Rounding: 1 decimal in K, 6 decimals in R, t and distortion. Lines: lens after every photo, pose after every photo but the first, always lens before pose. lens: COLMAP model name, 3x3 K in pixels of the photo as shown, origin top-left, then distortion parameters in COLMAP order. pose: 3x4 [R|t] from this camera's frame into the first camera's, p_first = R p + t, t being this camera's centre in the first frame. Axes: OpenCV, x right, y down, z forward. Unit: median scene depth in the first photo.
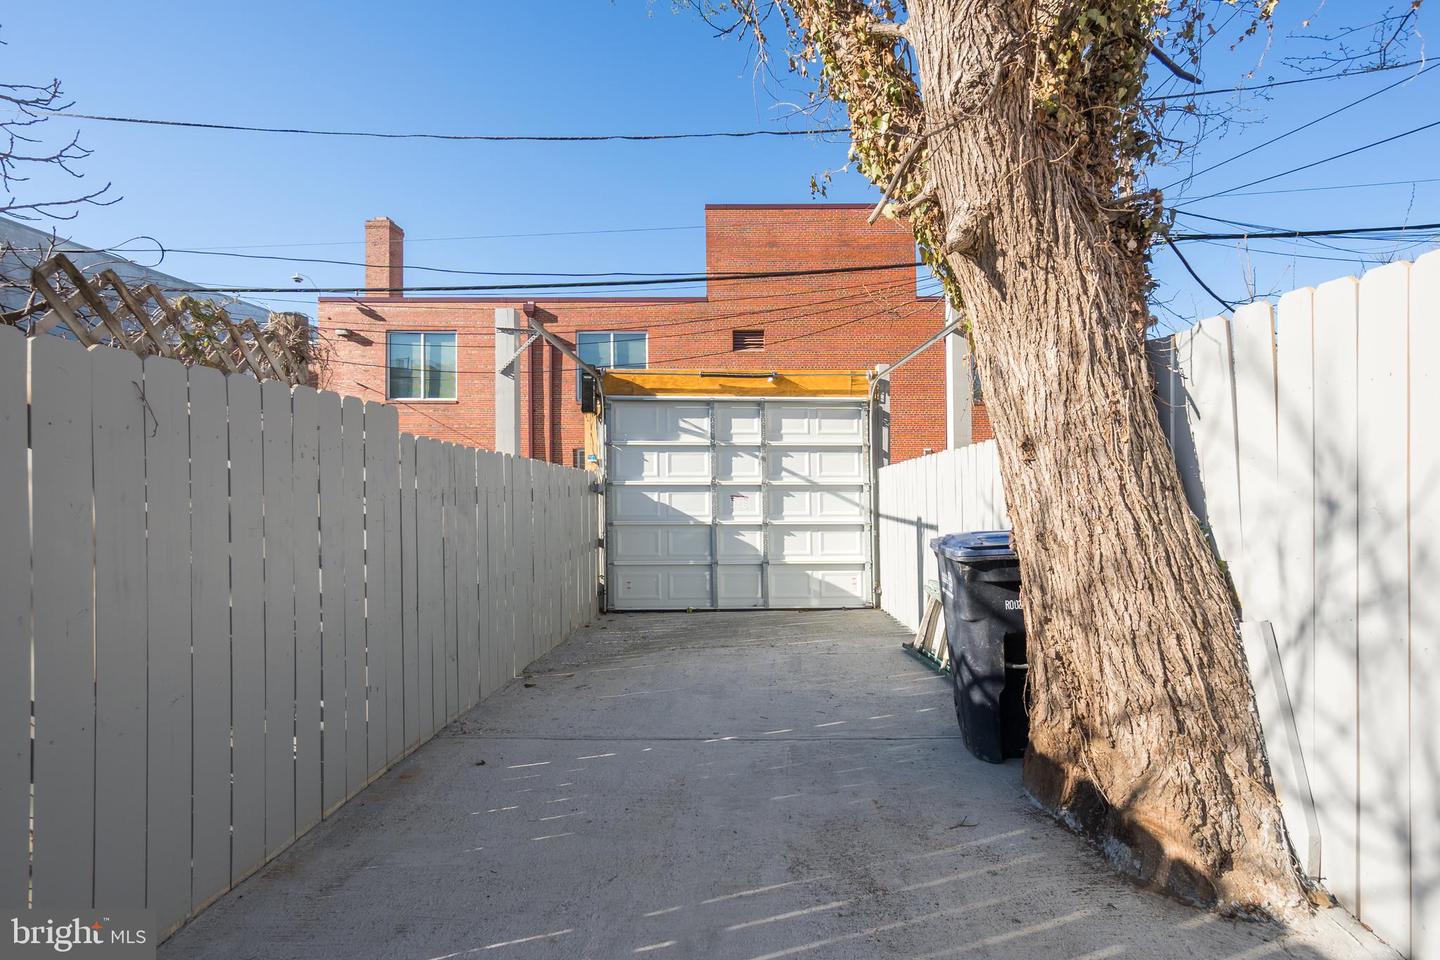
lens RADIAL K [[620.1, 0, 713.0], [0, 620.1, 474.7], [0, 0, 1]] dist [-0.000580, 0.000508]
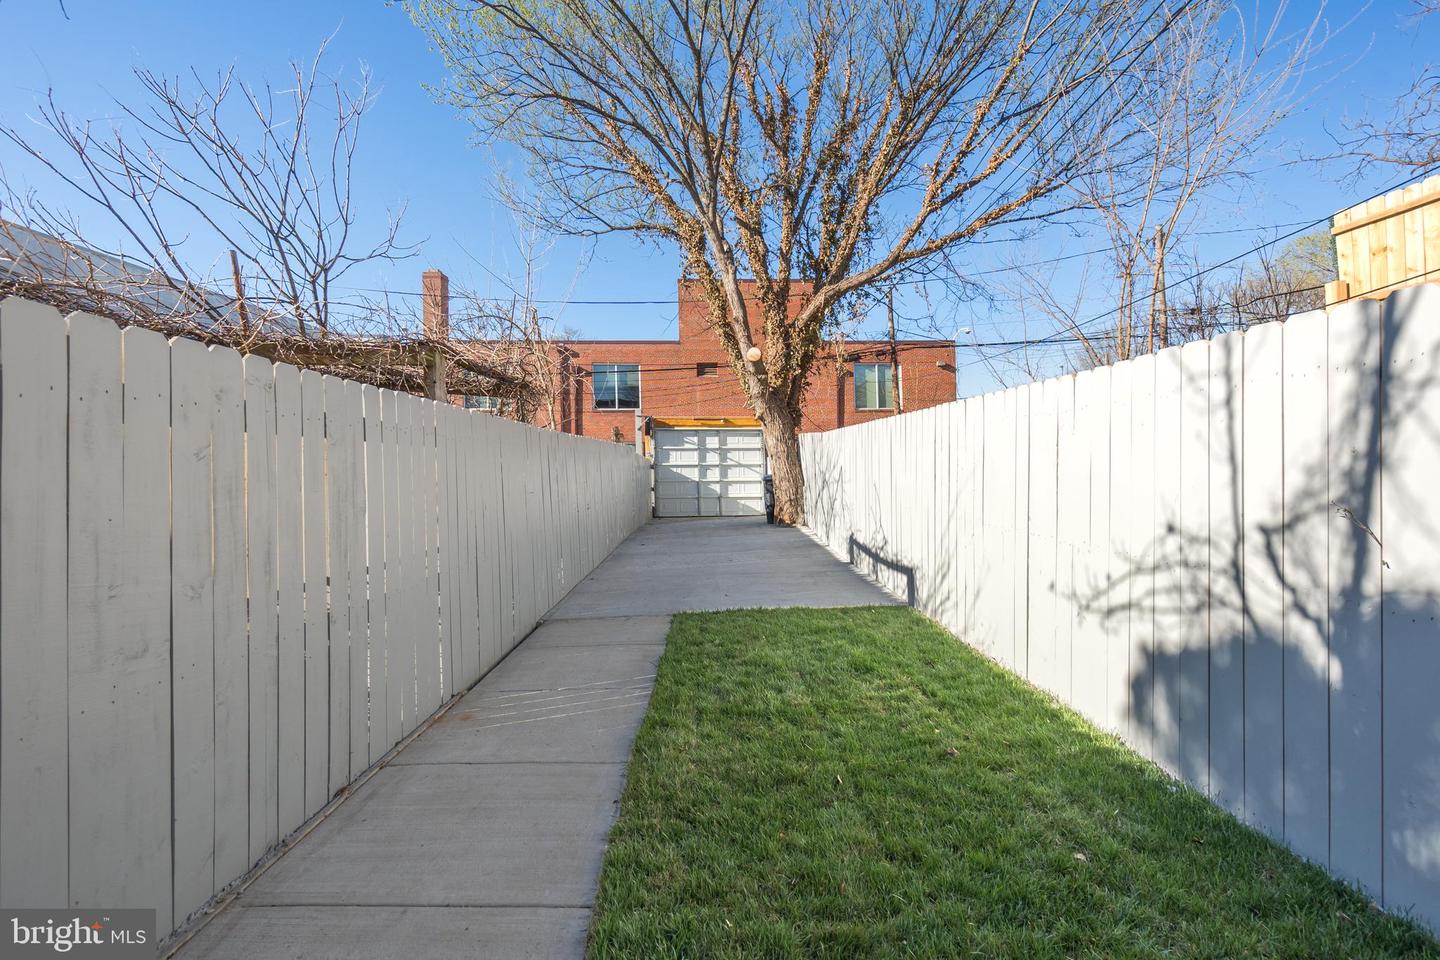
lens RADIAL K [[620.1, 0, 713.0], [0, 620.1, 474.7], [0, 0, 1]] dist [-0.000580, 0.000508]
pose [[0.997016, -0.009595, 0.076602, -0.130296], [0.007261, 0.999502, 0.030695, -0.018643], [-0.076858, -0.030048, 0.996589, -1.410188]]
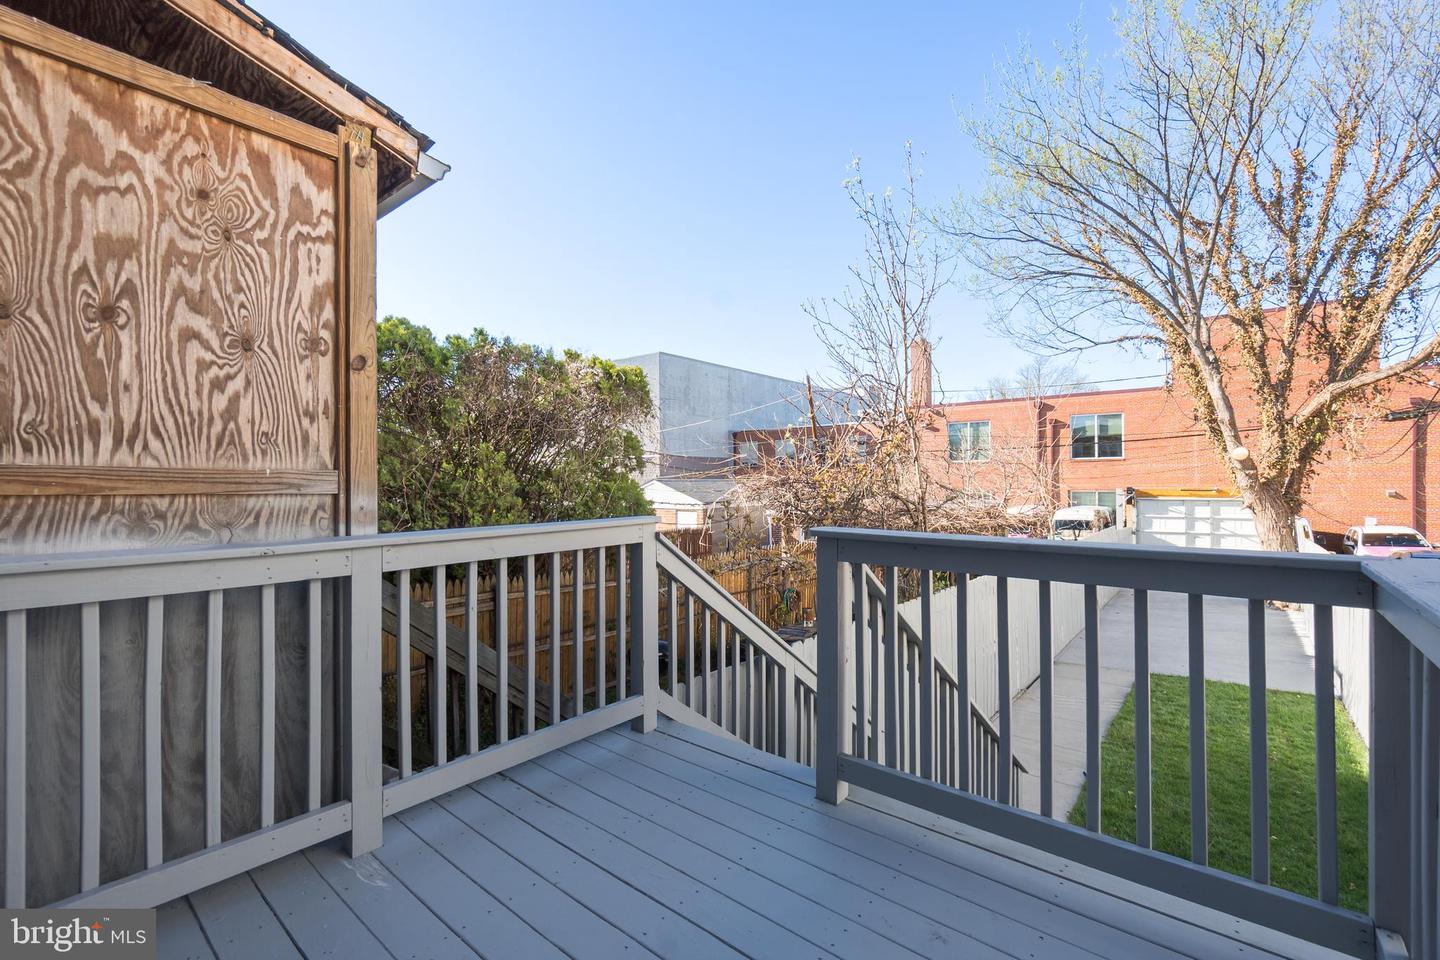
lens RADIAL K [[608.9, 0, 717.9], [0, 608.9, 497.5], [0, 0, 1]] dist [-0.002438, -0.000354]
pose [[0.808730, 0.001763, -0.588177, -0.087978], [0.020366, 0.999312, 0.030998, -0.247344], [0.587827, -0.037048, 0.808138, -2.187623]]
